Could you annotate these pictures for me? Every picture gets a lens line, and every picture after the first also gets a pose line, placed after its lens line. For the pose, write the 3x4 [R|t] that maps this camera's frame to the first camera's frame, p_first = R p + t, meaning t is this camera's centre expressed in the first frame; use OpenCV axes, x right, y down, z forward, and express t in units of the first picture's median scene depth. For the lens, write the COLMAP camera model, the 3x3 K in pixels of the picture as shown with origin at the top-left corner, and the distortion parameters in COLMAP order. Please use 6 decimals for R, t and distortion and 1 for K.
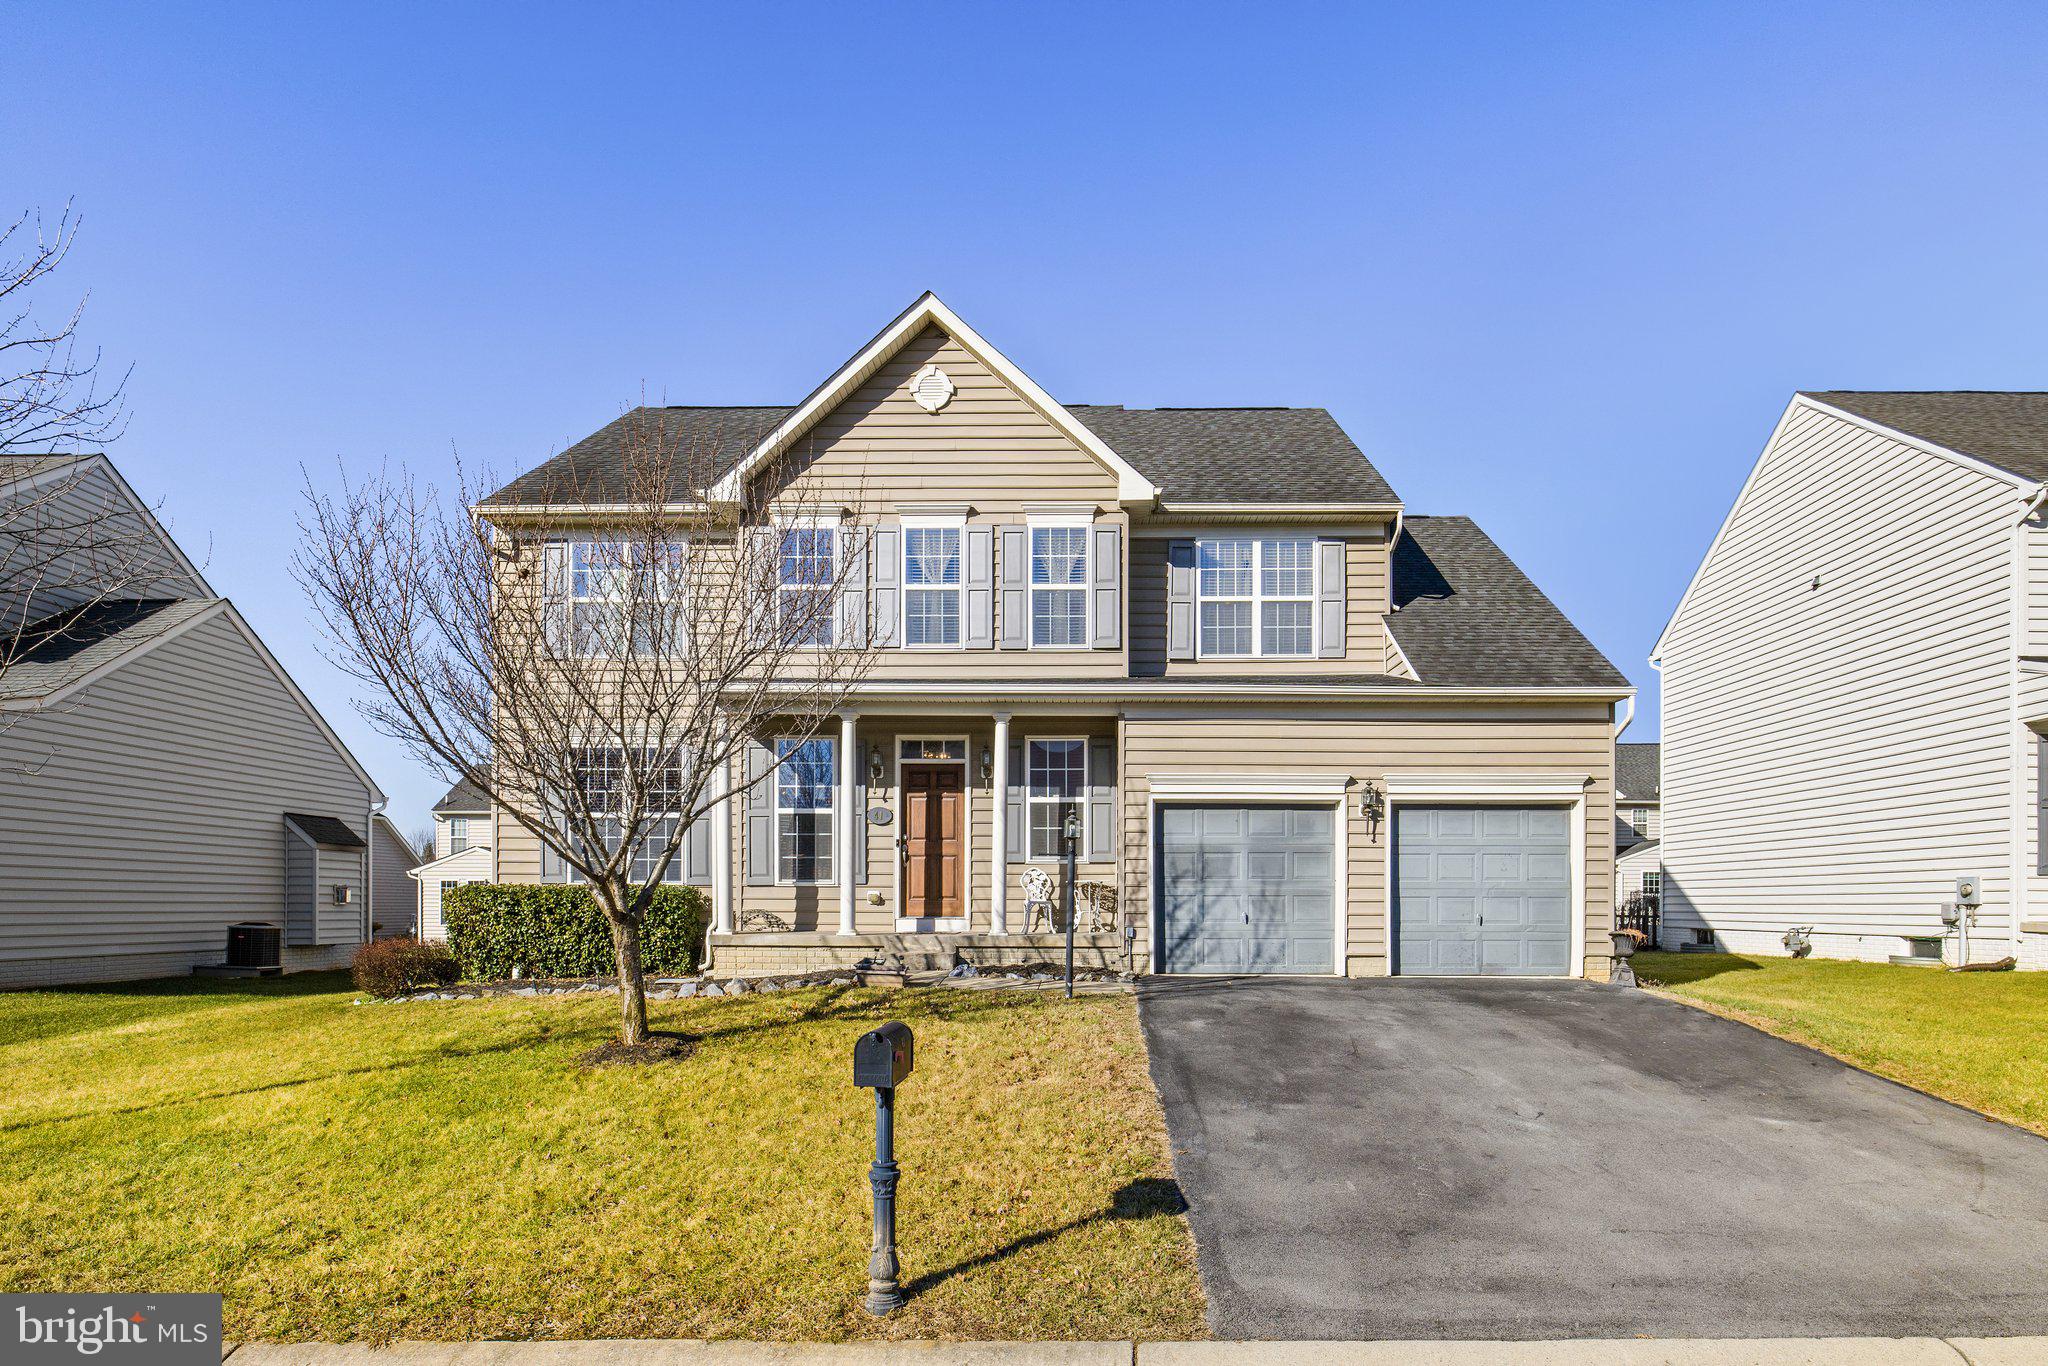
lens RADIAL K [[1071.7, 0, 1026.3], [0, 1071.7, 819.4], [0, 0, 1]] dist [-0.003998, -0.000525]
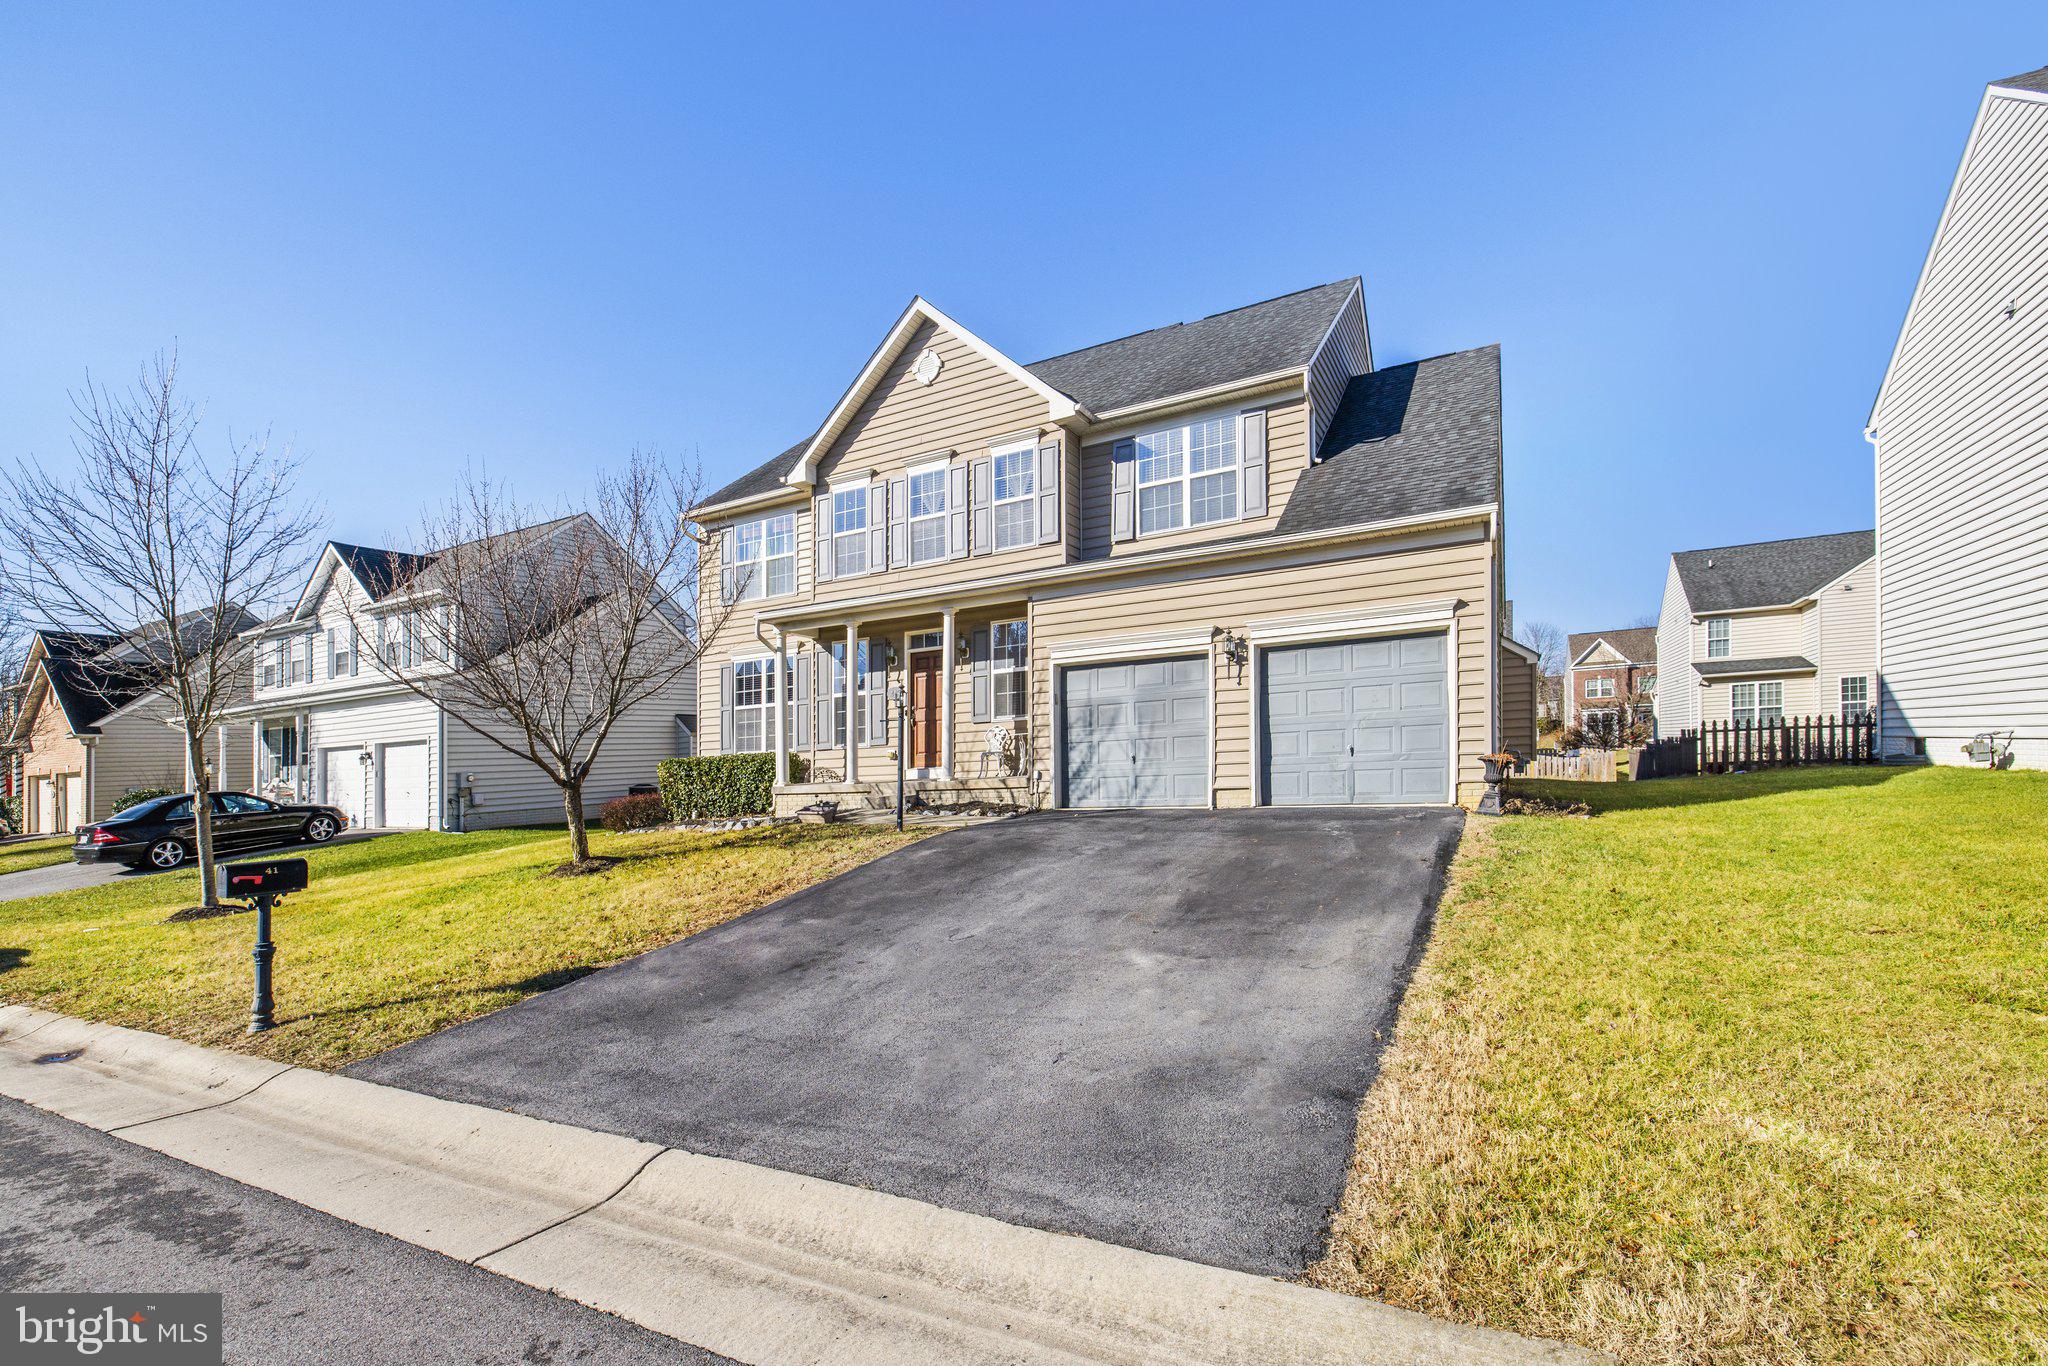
lens RADIAL K [[859.7, 0, 1009.5], [0, 859.7, 668.8], [0, 0, 1]] dist [-0.001241, -0.000323]
pose [[0.889872, -0.089968, -0.447251, 0.463393], [0.086033, 0.995866, -0.029150, 0.009178], [0.448024, -0.012539, 0.893933, 0.095825]]
